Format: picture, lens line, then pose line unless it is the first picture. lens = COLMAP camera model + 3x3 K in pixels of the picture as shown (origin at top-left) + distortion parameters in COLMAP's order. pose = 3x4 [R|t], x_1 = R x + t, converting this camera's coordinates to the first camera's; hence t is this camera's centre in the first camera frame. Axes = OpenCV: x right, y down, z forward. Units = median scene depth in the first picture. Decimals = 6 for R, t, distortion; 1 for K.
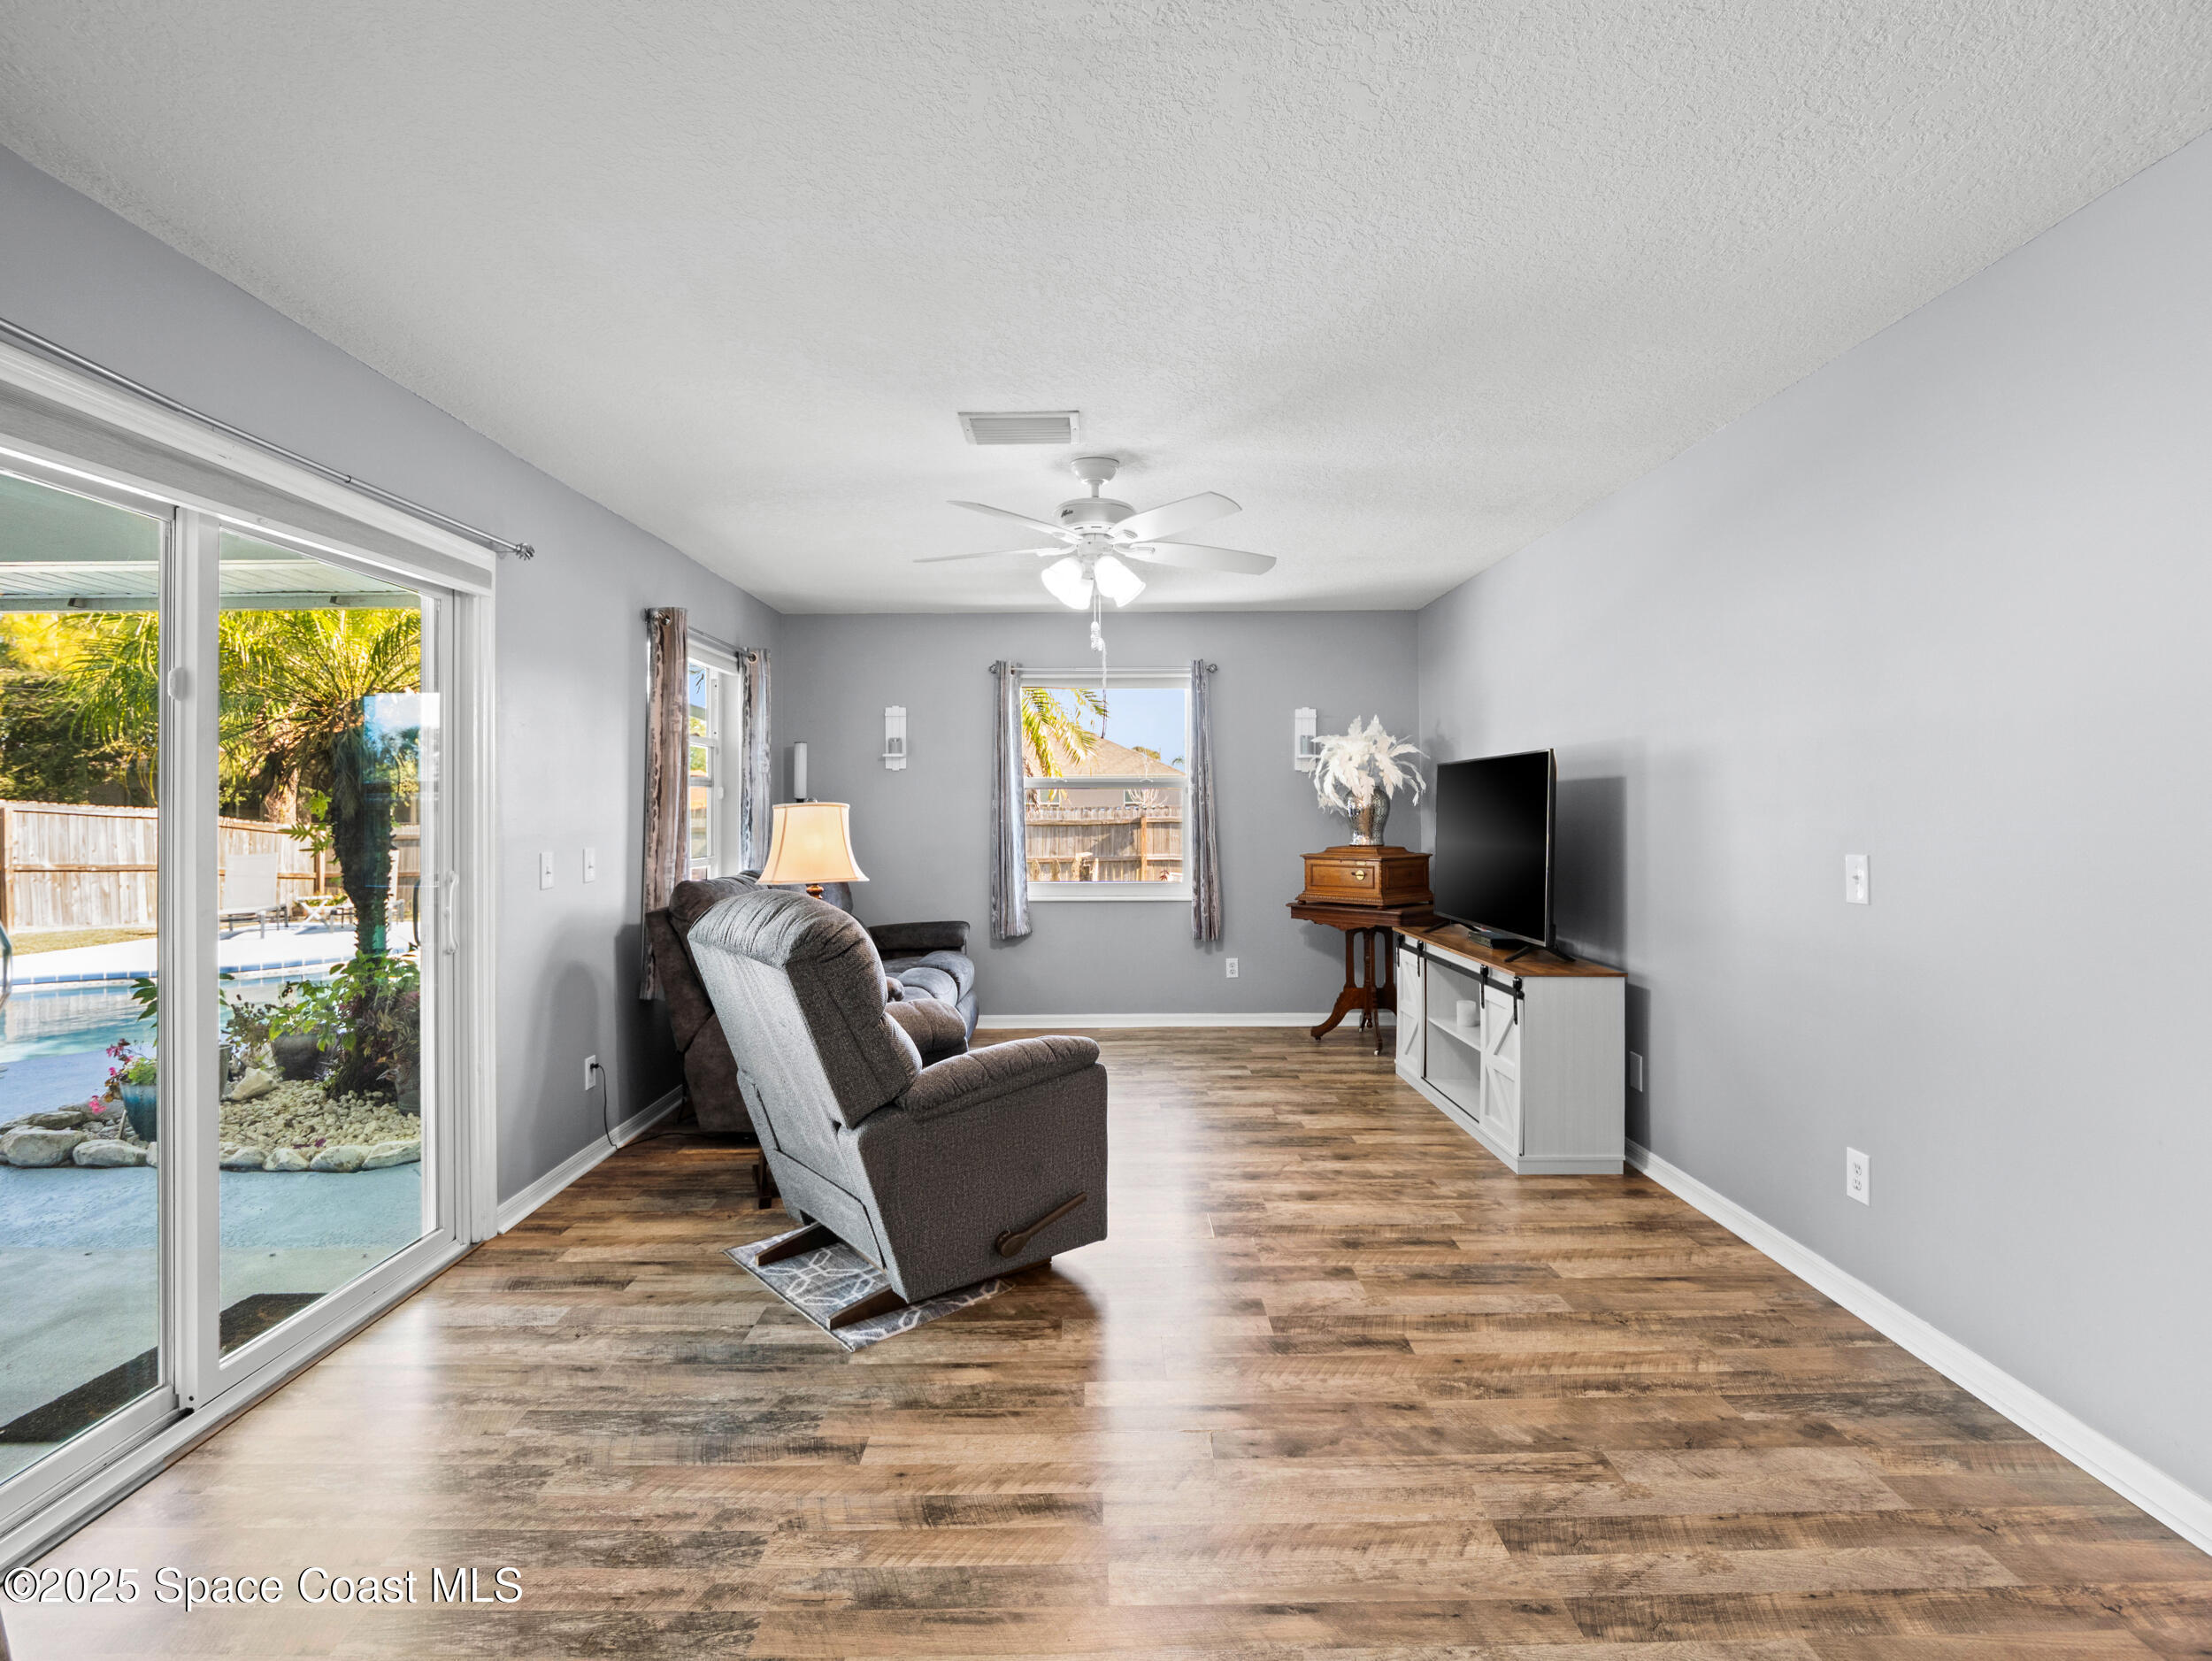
lens RADIAL K [[1067.3, 0, 1100.3], [0, 1067.3, 812.3], [0, 0, 1]] dist [-0.005294, -0.009233]
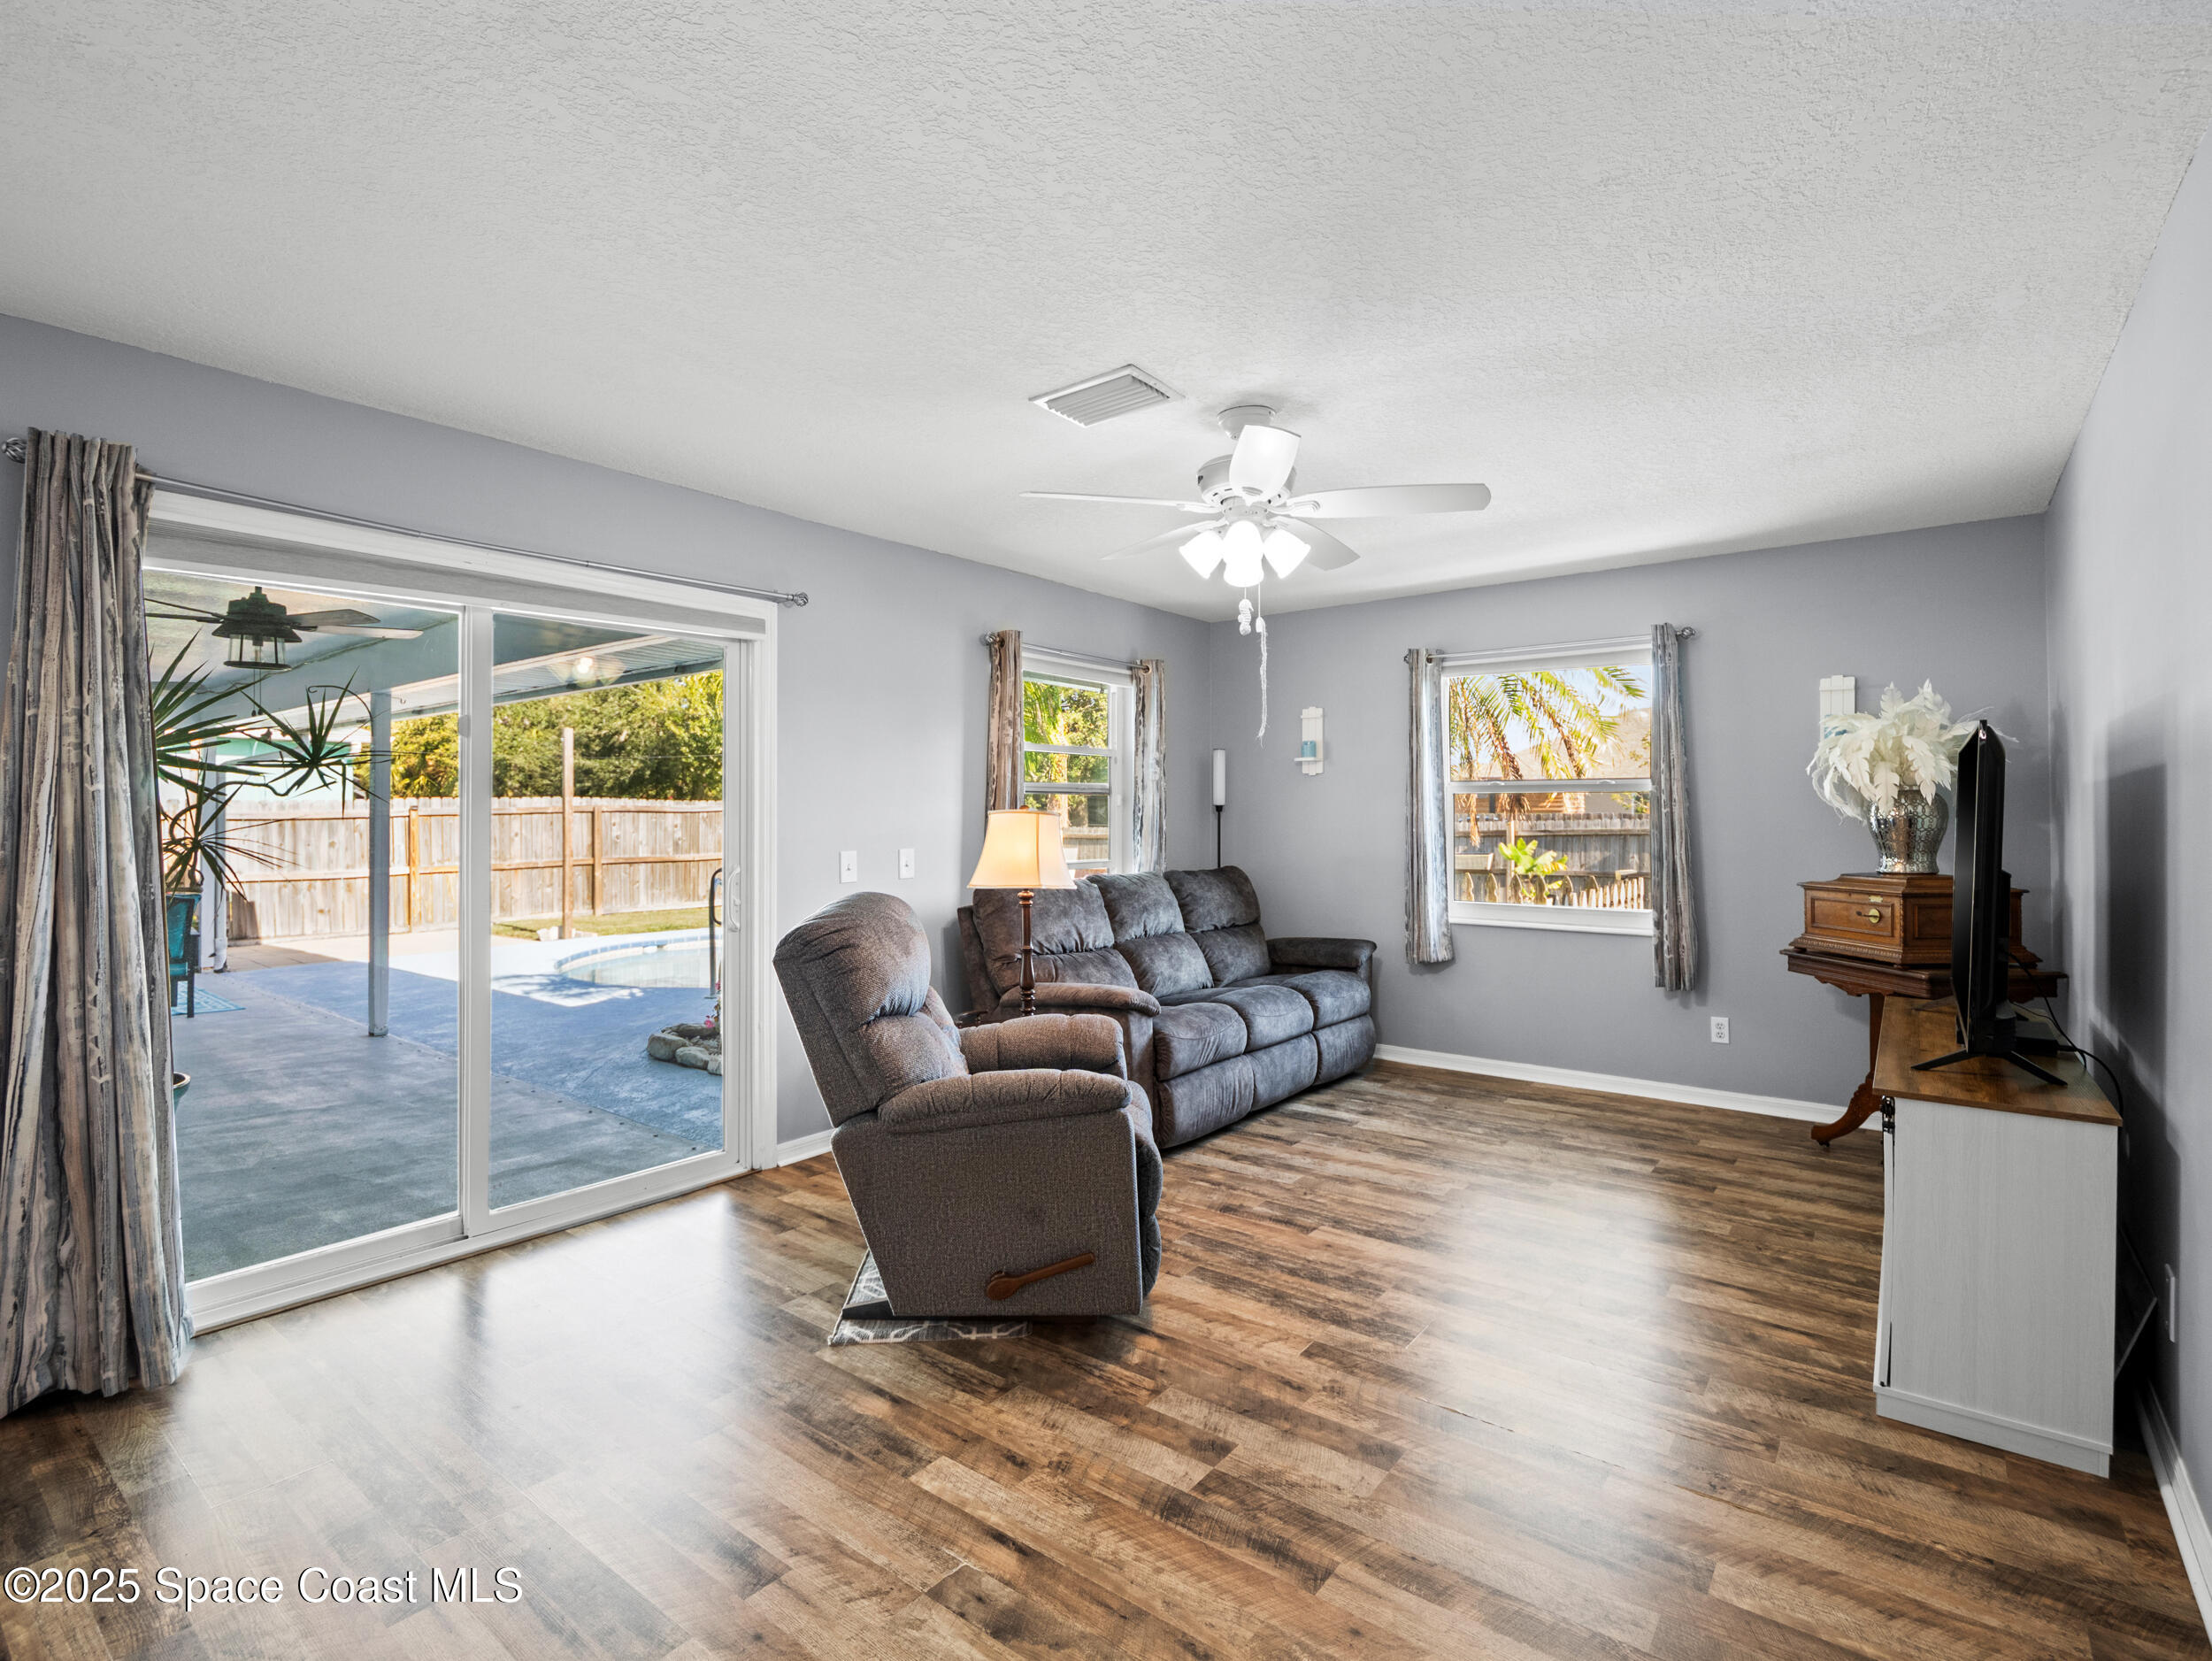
lens RADIAL K [[1067.3, 0, 1100.3], [0, 1067.3, 812.3], [0, 0, 1]] dist [-0.005294, -0.009233]
pose [[0.784509, 0.002599, -0.620112, 0.374405], [-0.005686, 0.999979, -0.003002, -0.003730], [0.620091, 0.005881, 0.784508, 0.216709]]
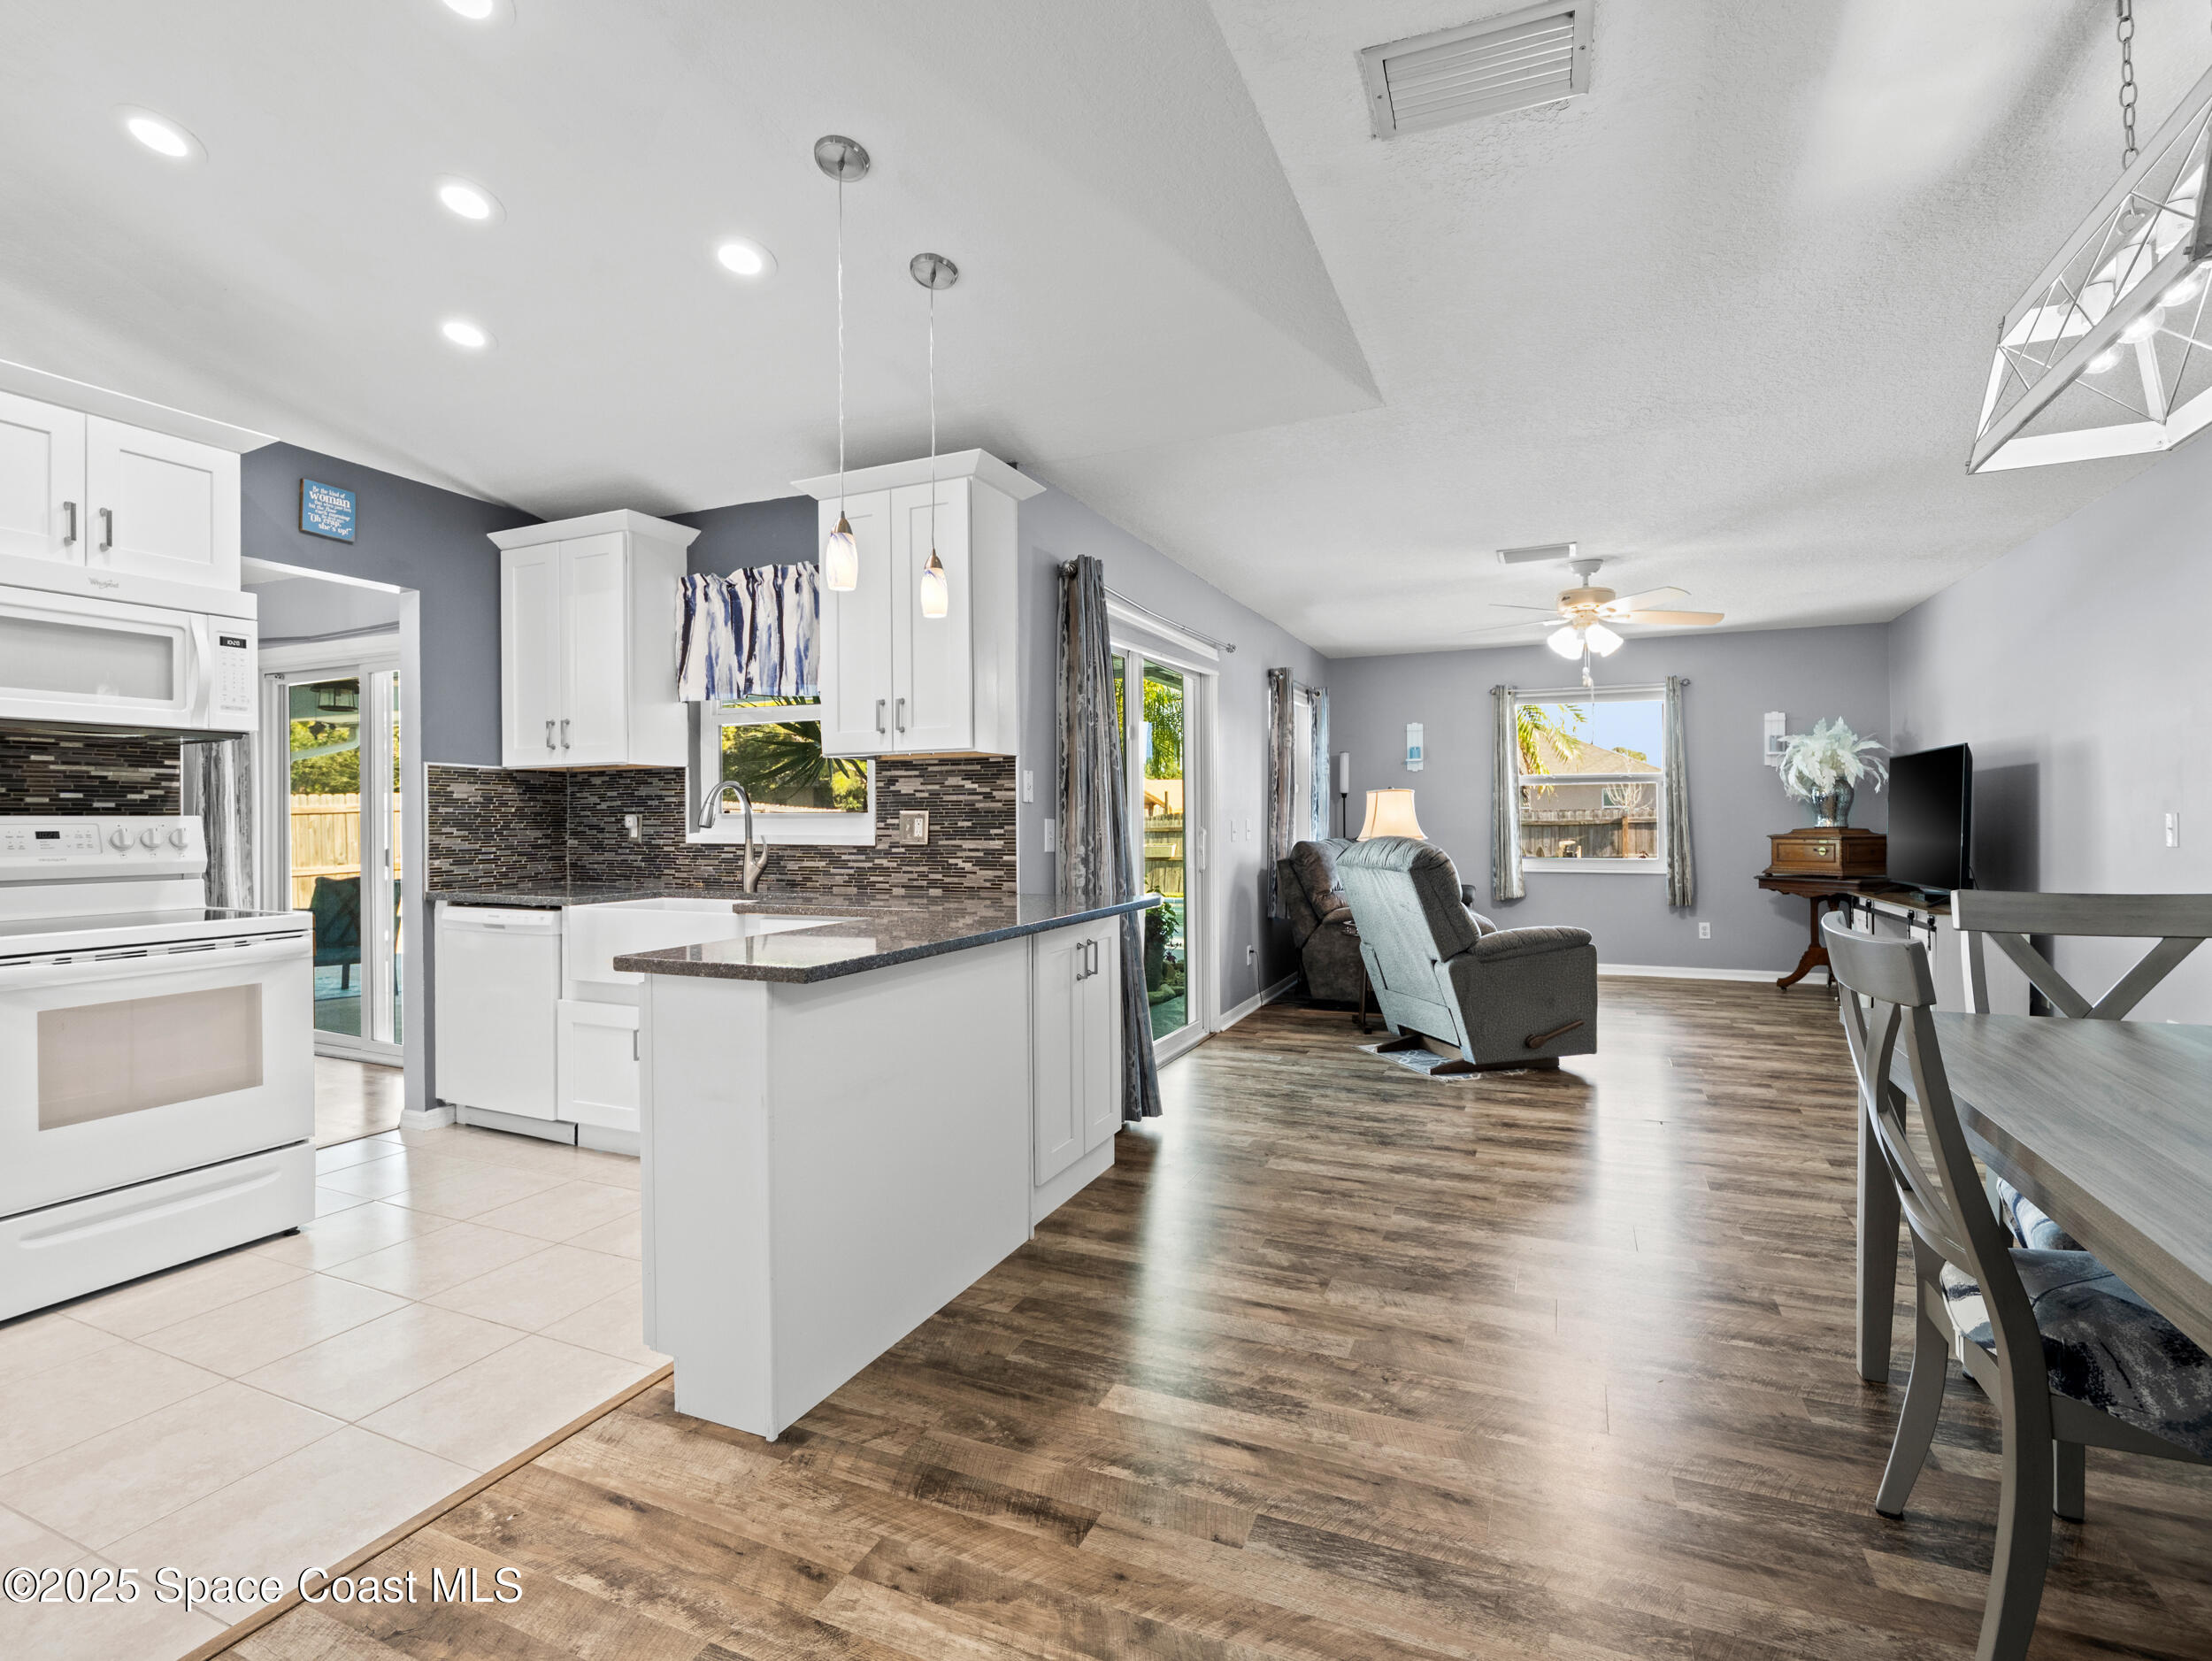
lens RADIAL K [[1067.3, 0, 1100.3], [0, 1067.3, 812.3], [0, 0, 1]] dist [-0.005294, -0.009233]
pose [[0.914085, -0.001564, -0.405519, -0.018906], [-0.001155, 0.999978, -0.006461, 0.032108], [0.405520, 0.006374, 0.914064, -0.570274]]
